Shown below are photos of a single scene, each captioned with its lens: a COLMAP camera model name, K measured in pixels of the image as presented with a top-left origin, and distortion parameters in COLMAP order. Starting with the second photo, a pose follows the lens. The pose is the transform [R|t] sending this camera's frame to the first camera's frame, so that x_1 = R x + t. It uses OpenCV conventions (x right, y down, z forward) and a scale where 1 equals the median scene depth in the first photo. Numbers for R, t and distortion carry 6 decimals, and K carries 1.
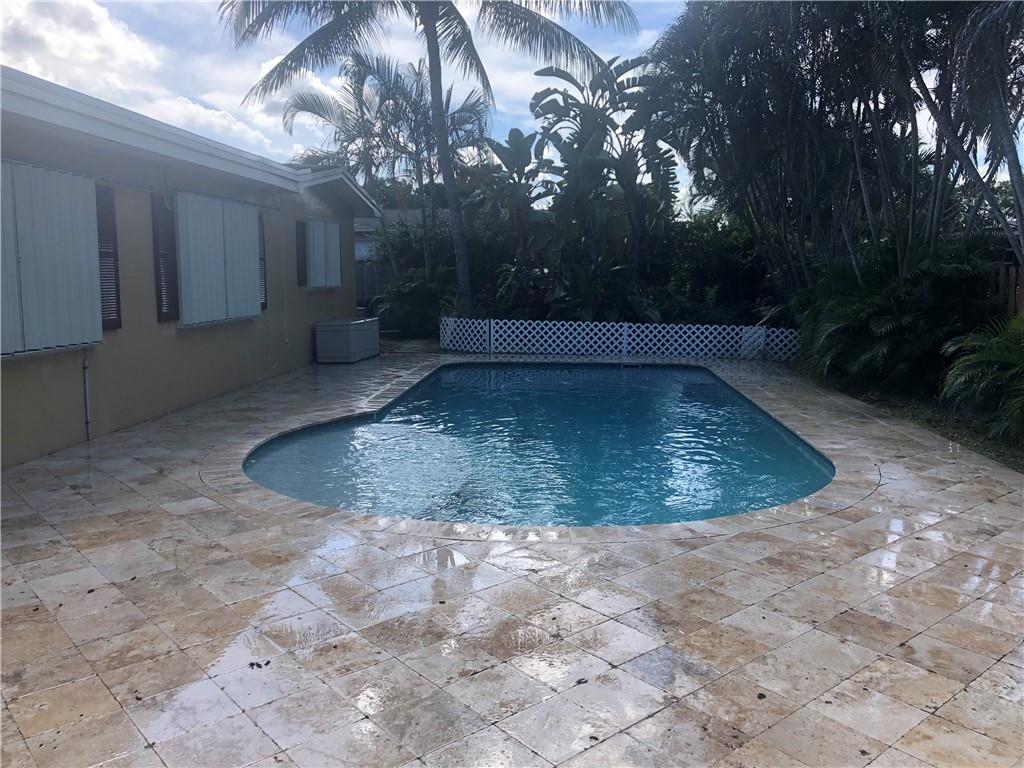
lens RADIAL K [[850.8, 0, 512.0], [0, 850.8, 384.0], [0, 0, 1]] dist [-0.000971, 0.006835]
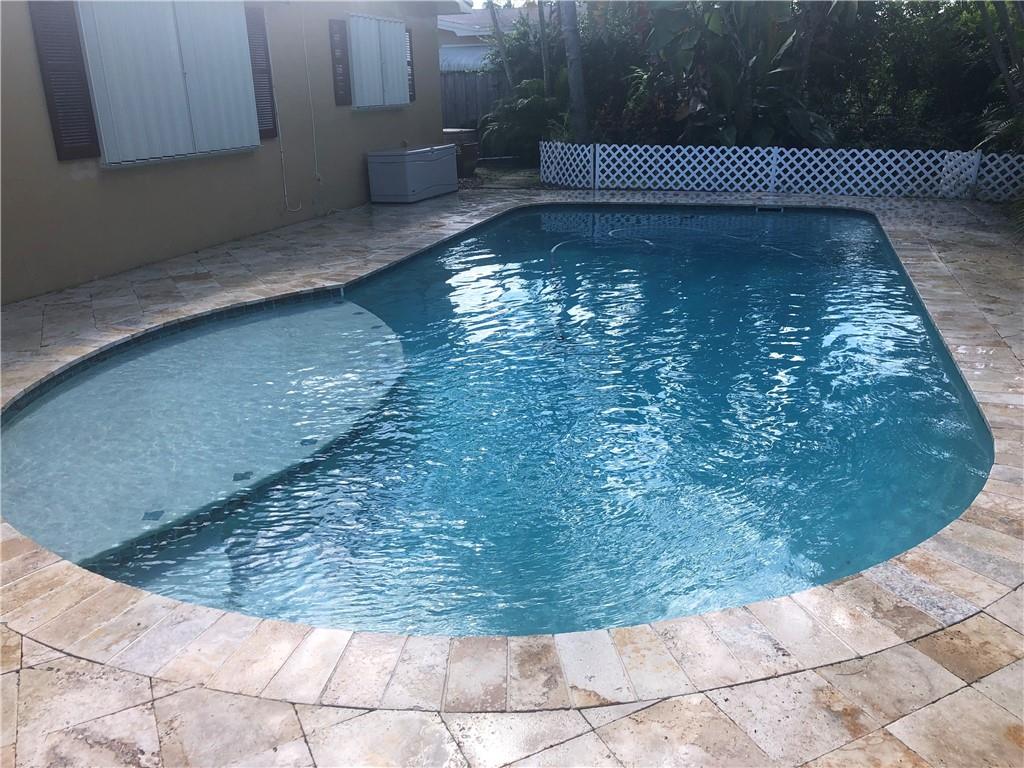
lens RADIAL K [[850.8, 0, 512.0], [0, 850.8, 384.0], [0, 0, 1]] dist [-0.000971, 0.006835]
pose [[0.971243, 0.055301, -0.231577, 0.093082], [-0.006354, 0.978325, 0.206976, -0.021997], [0.238004, -0.199553, 0.950543, 0.196703]]
